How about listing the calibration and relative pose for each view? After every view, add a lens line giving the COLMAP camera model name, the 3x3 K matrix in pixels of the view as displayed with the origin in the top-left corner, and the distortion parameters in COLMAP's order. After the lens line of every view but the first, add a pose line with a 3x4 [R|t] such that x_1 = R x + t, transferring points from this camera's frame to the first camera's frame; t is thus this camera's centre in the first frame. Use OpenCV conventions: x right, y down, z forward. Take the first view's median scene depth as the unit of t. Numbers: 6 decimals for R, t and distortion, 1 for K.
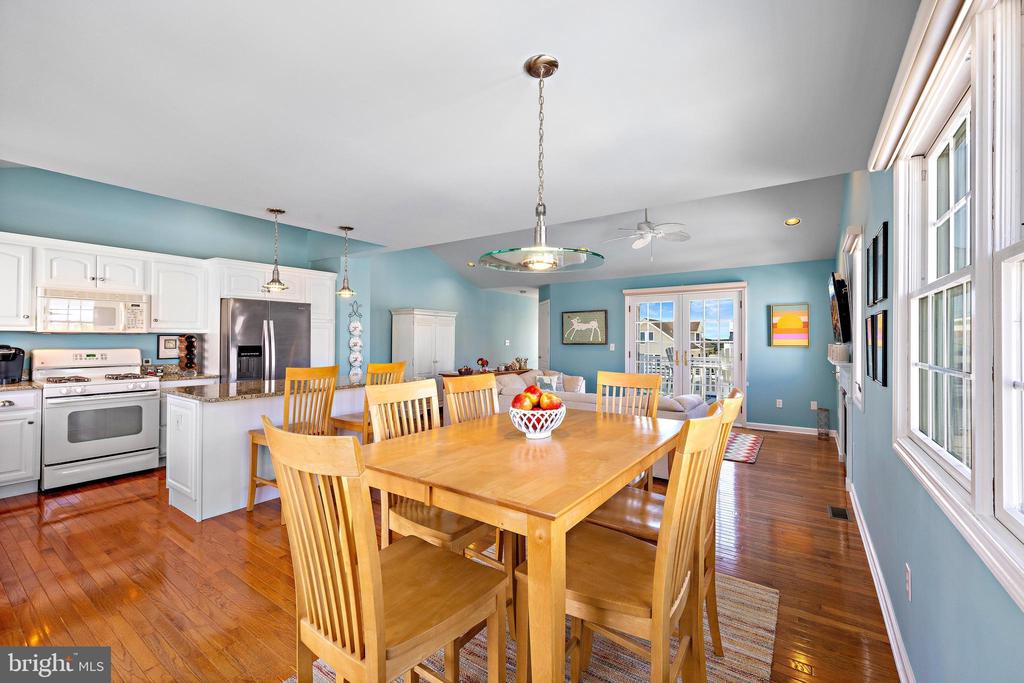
lens RADIAL K [[437.8, 0, 521.2], [0, 437.8, 334.1], [0, 0, 1]] dist [0.009704, -0.001034]
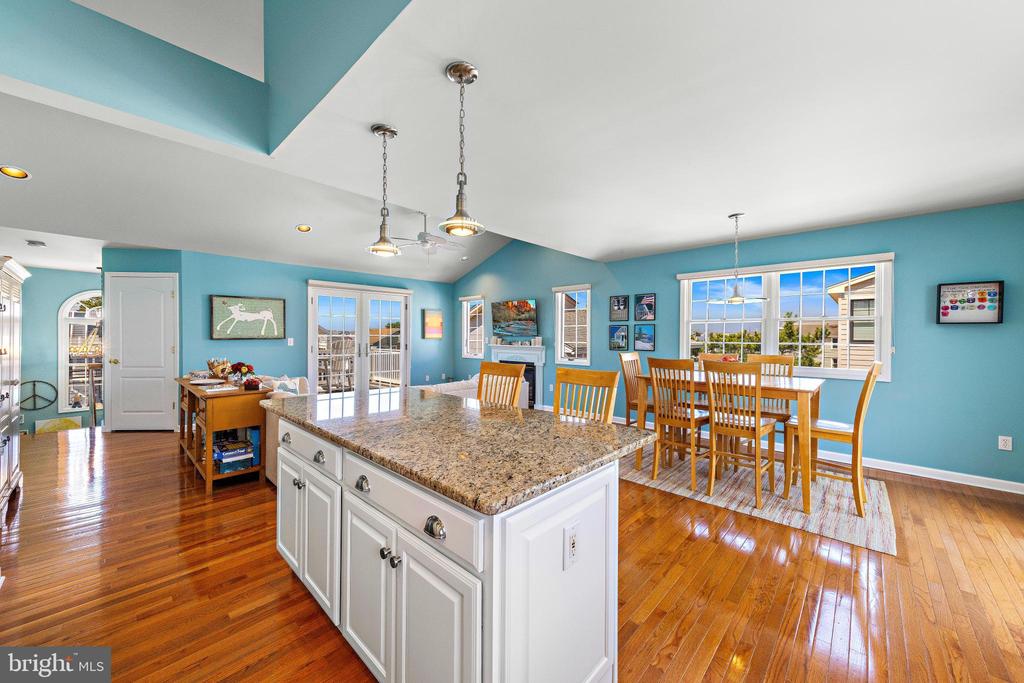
lens RADIAL K [[374.3, 0, 509.9], [0, 374.3, 337.0], [0, 0, 1]] dist [0.010660, -0.000291]
pose [[0.174073, -0.005736, 0.984716, -0.560350], [-0.015091, 0.999850, 0.008492, 0.008066], [-0.984617, -0.016338, 0.173960, 0.527949]]
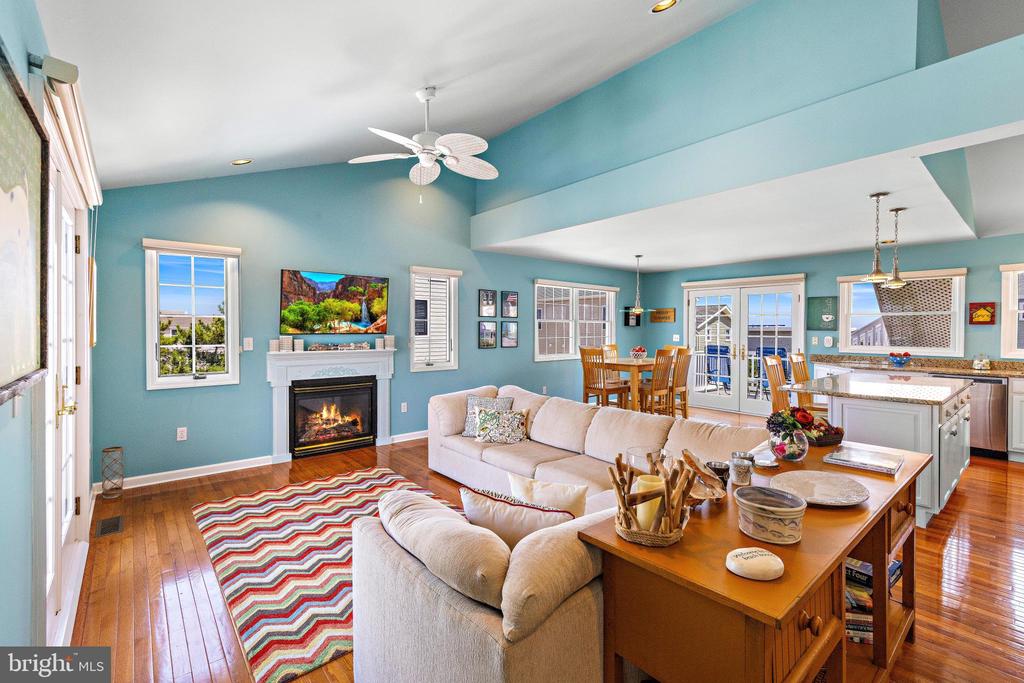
lens RADIAL K [[465.4, 0, 508.8], [0, 465.4, 333.5], [0, 0, 1]] dist [0.005229, 0.001292]
pose [[-0.959592, -0.011429, 0.281164, 0.003207], [-0.011930, 0.999929, -0.000071, 0.009706], [-0.281143, -0.003422, -0.959660, 1.362049]]
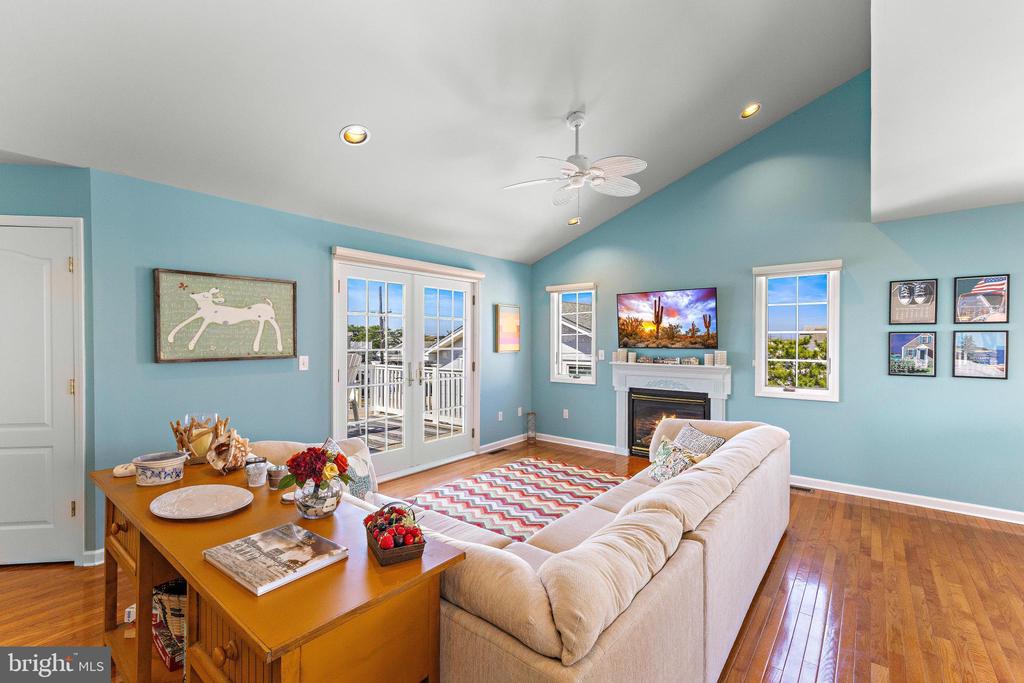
lens RADIAL K [[437.8, 0, 516.0], [0, 437.8, 344.3], [0, 0, 1]] dist [0.009704, -0.001034]
pose [[0.097683, -0.010266, 0.995165, -0.292739], [-0.013964, 0.999834, 0.011684, 0.001436], [-0.995120, -0.015037, 0.097523, 0.884844]]
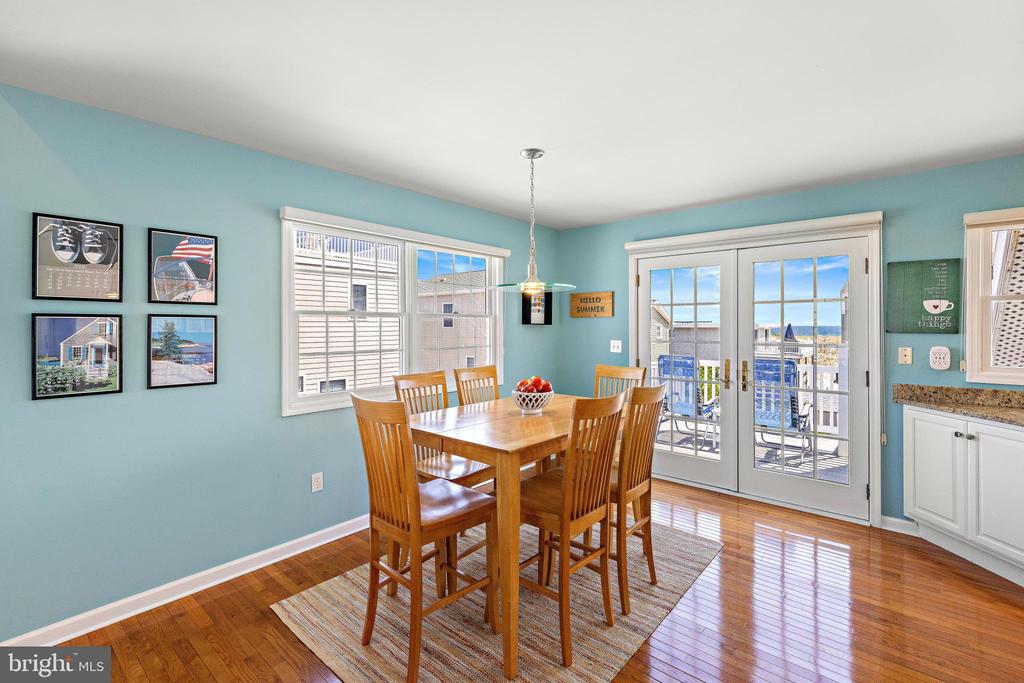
lens RADIAL K [[465.4, 0, 515.7], [0, 465.4, 327.2], [0, 0, 1]] dist [0.005229, 0.001292]
pose [[-0.991689, -0.004274, 0.128584, -0.019350], [-0.005344, 0.999954, -0.007977, -0.005160], [-0.128544, -0.008598, -0.991667, 0.715902]]
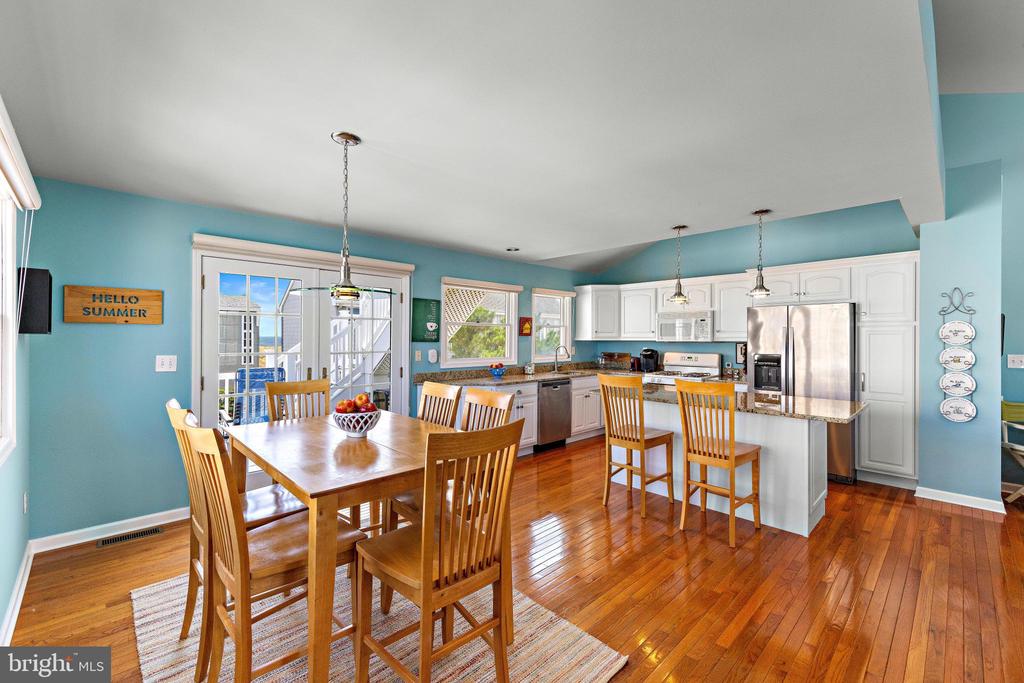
lens RADIAL K [[437.8, 0, 512.7], [0, 437.8, 336.4], [0, 0, 1]] dist [0.009704, -0.001034]
pose [[-0.209390, -0.008283, -0.977797, 0.331229], [0.006731, 0.999928, -0.009912, -0.006338], [0.977809, -0.008657, -0.209319, 0.494928]]
